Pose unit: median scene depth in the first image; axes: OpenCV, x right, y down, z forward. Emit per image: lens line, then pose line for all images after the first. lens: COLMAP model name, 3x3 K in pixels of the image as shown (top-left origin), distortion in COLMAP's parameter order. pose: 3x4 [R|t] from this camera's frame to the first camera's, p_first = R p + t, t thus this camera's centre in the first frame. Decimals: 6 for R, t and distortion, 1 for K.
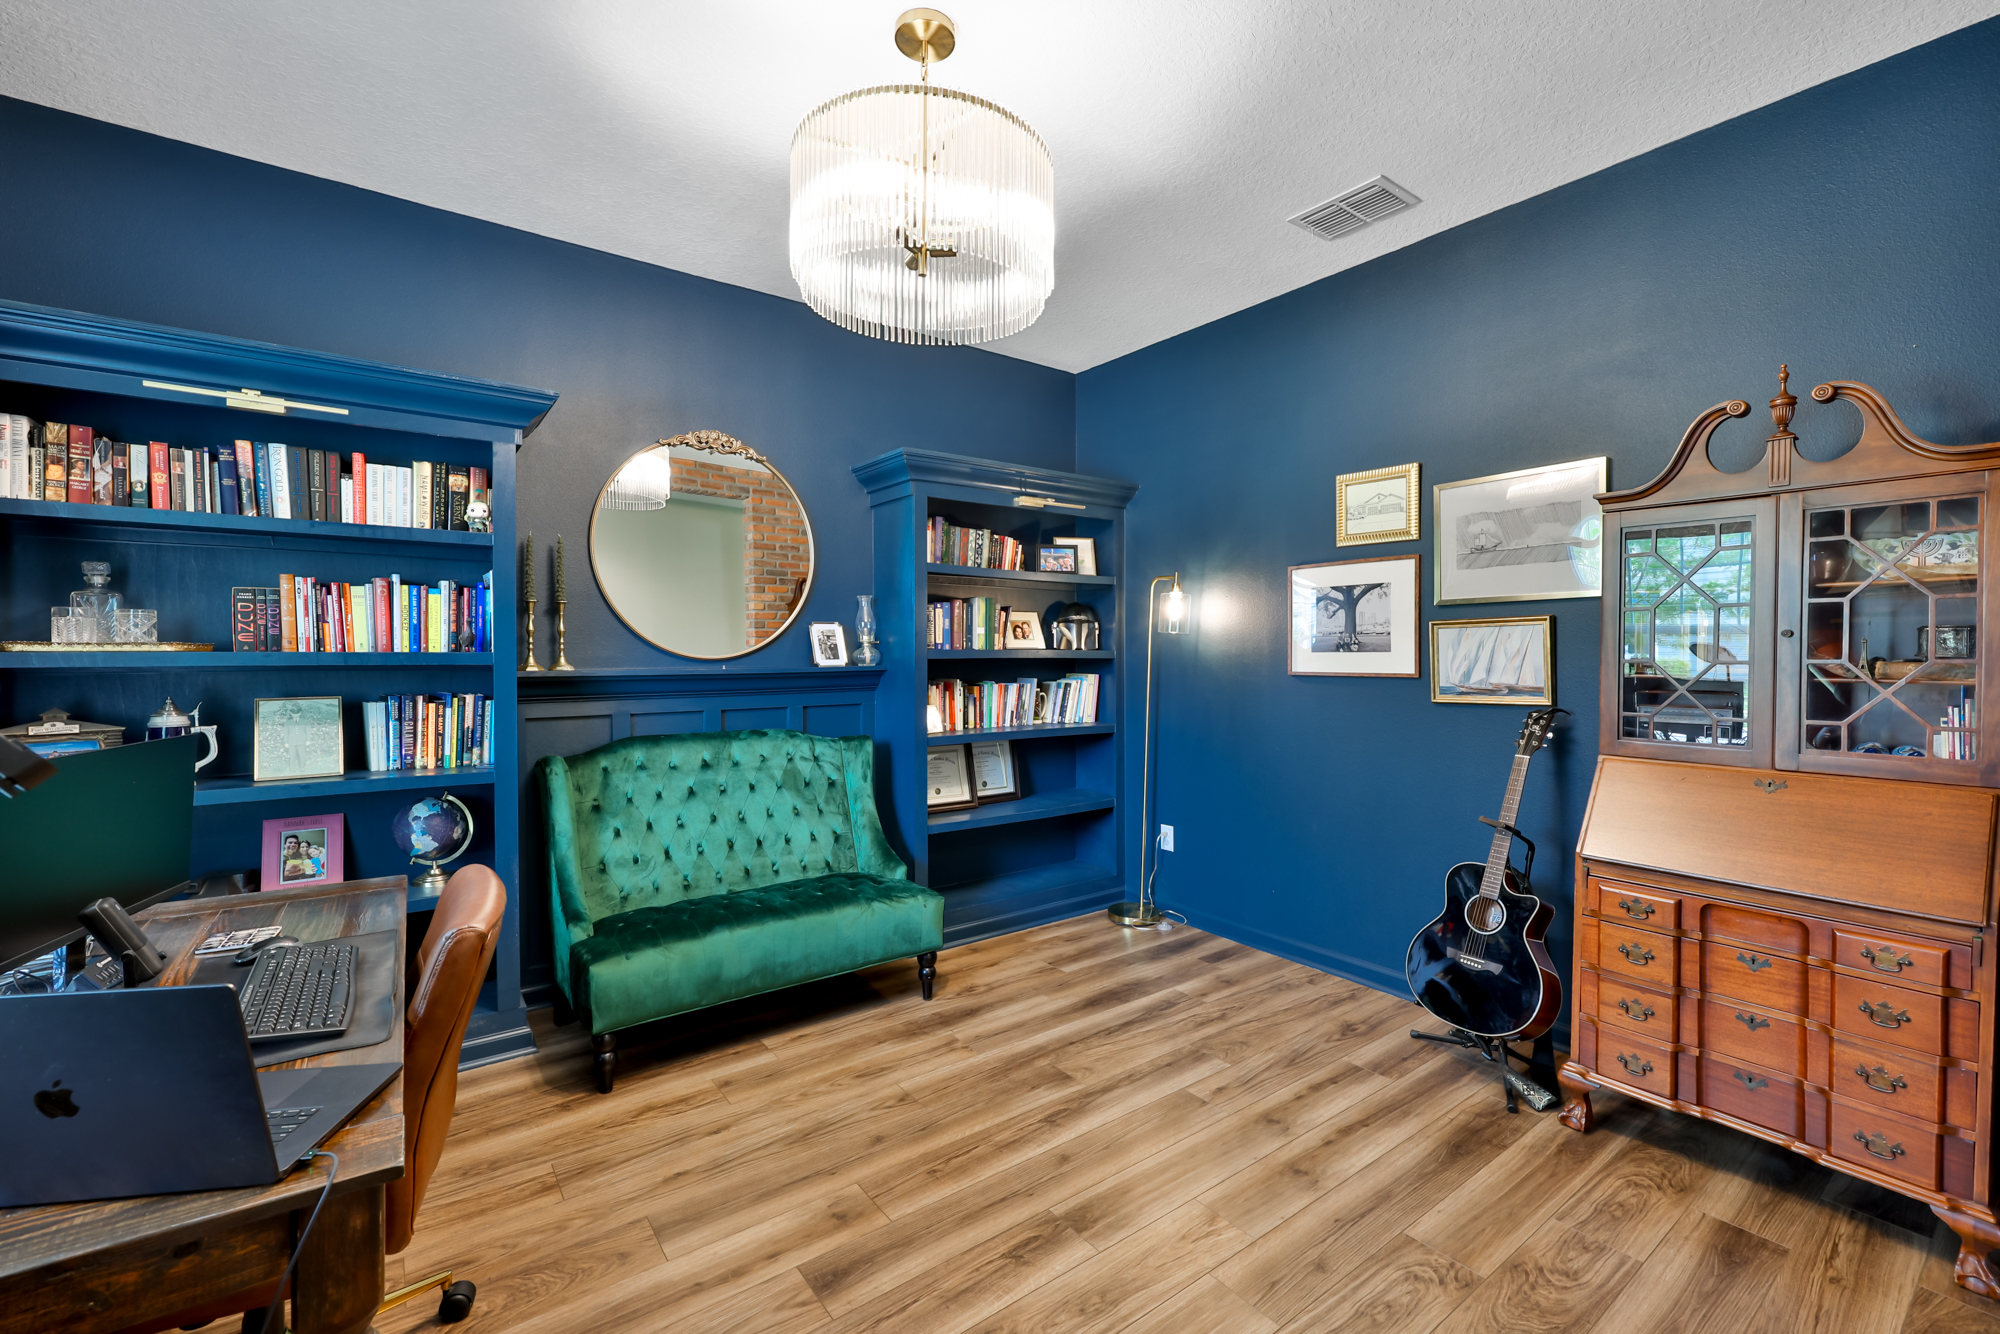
lens RADIAL K [[841.7, 0, 1021.3], [0, 841.7, 655.9], [0, 0, 1]] dist [-0.004154, 0.000075]
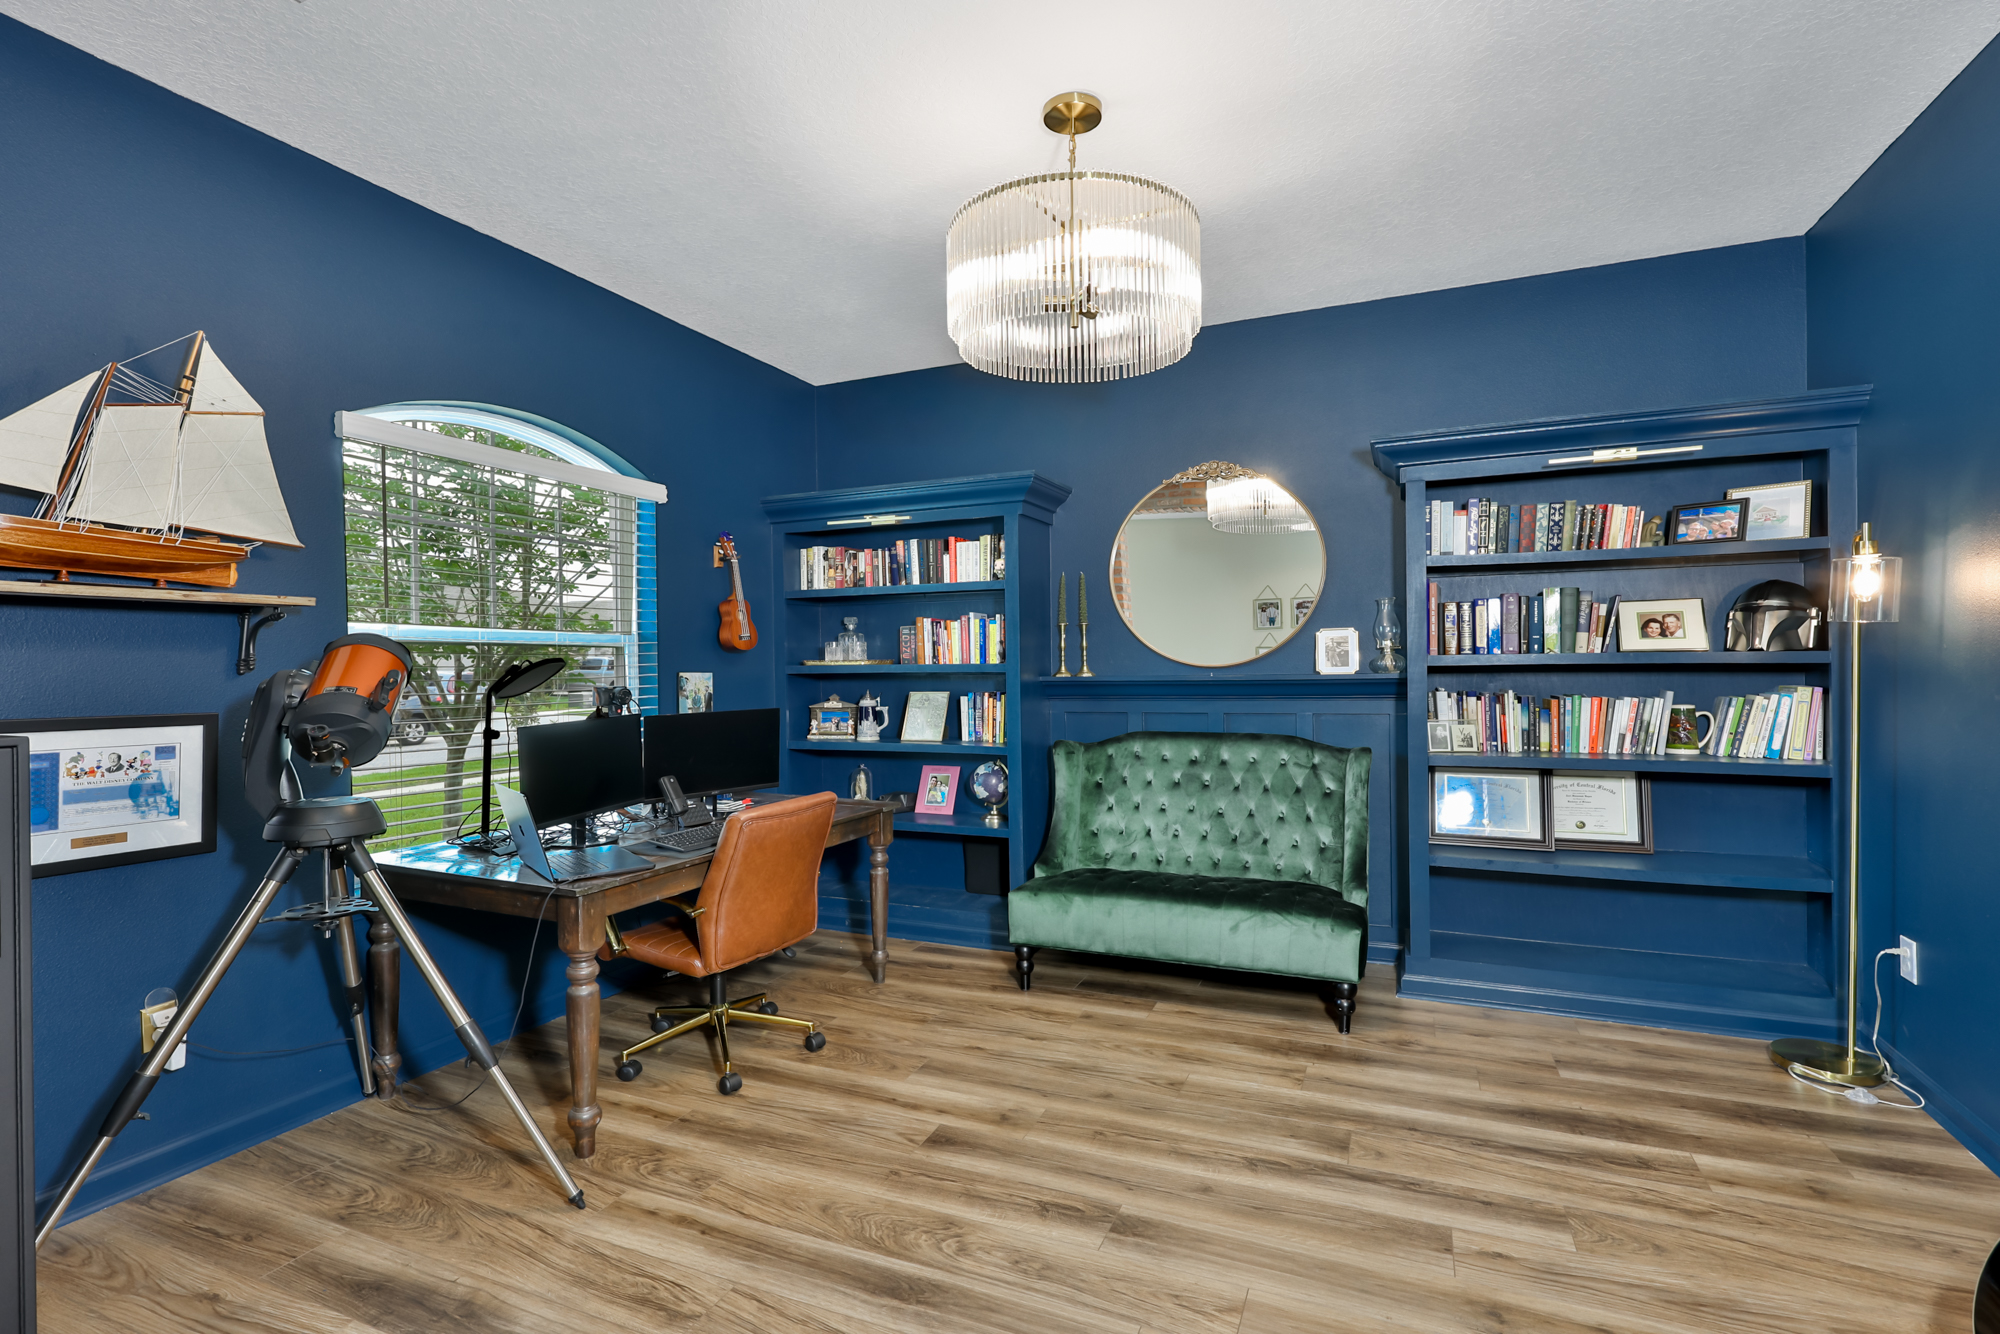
lens RADIAL K [[841.7, 0, 1008.4], [0, 841.7, 668.1], [0, 0, 1]] dist [-0.004154, 0.000075]
pose [[0.543125, -0.000222, -0.839652, 0.494691], [0.008818, 0.999946, 0.005440, -0.003621], [0.839606, -0.010358, 0.543097, 0.198806]]
